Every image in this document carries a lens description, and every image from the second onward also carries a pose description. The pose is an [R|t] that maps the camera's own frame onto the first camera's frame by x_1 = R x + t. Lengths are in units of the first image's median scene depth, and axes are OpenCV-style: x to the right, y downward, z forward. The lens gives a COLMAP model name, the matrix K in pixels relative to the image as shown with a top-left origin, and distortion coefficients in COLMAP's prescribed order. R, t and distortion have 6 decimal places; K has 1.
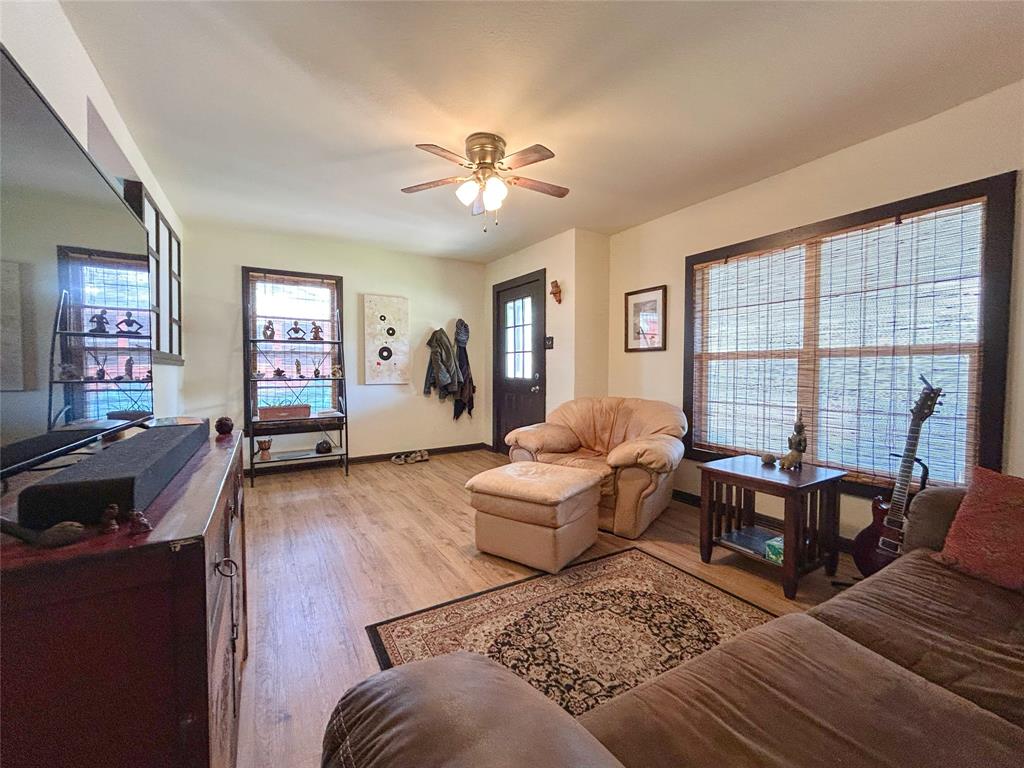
lens RADIAL K [[419.3, 0, 511.7], [0, 419.3, 380.5], [0, 0, 1]] dist [0.001140, 0.001034]
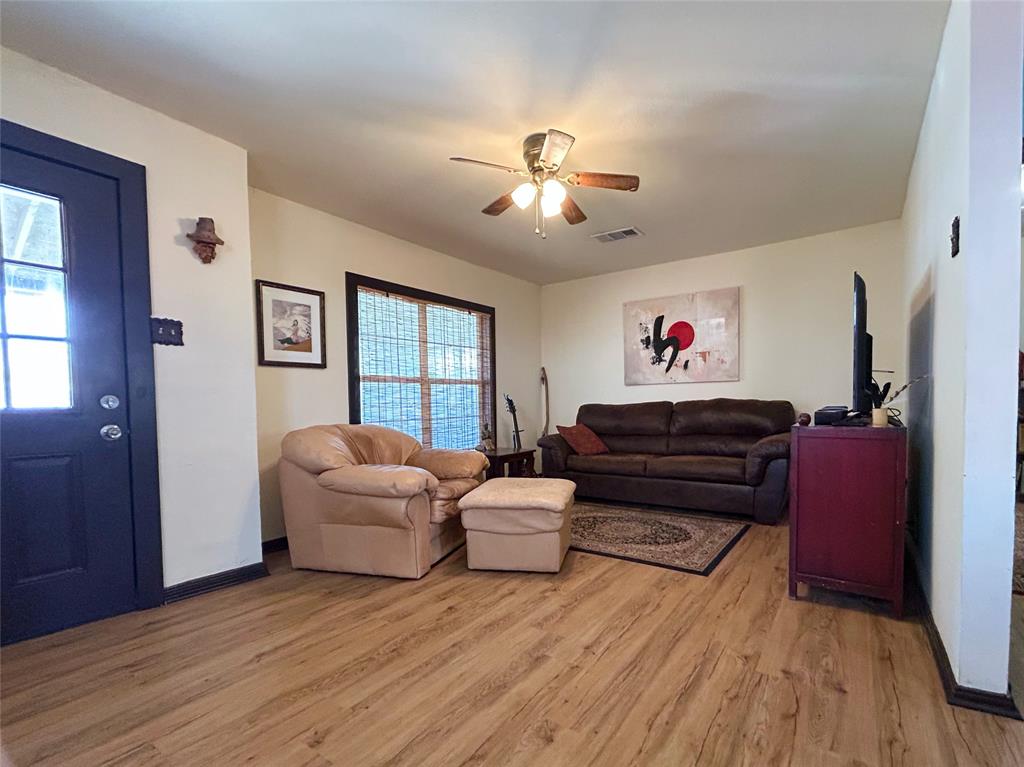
lens RADIAL K [[462.7, 0, 554.4], [0, 462.7, 419.3], [0, 0, 1]] dist [-0.000134, -0.000597]
pose [[-0.436361, -0.034507, 0.899110, -0.817033], [0.036055, 0.997791, 0.055793, -0.004002], [-0.899049, 0.056763, -0.434153, 1.159918]]
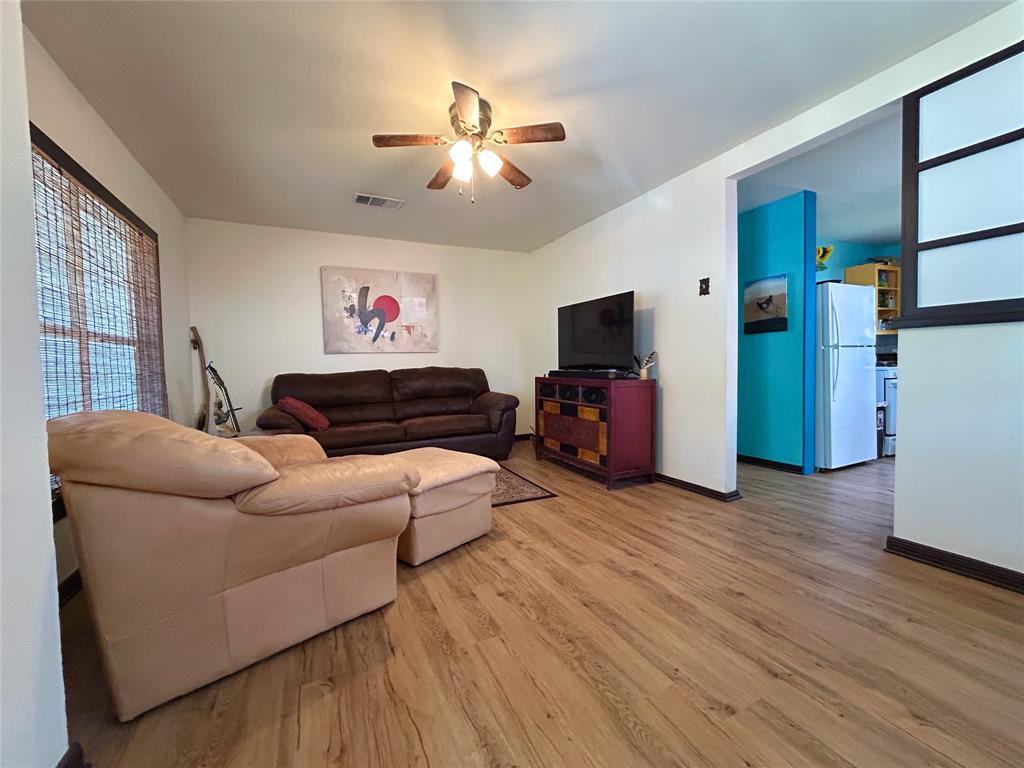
lens RADIAL K [[419.3, 0, 513.2], [0, 419.3, 384.7], [0, 0, 1]] dist [0.001140, 0.001034]
pose [[-0.995695, 0.011837, 0.091935, -0.185774], [0.018252, 0.997432, 0.069250, -0.005950], [-0.090879, 0.070630, -0.993354, 1.561860]]
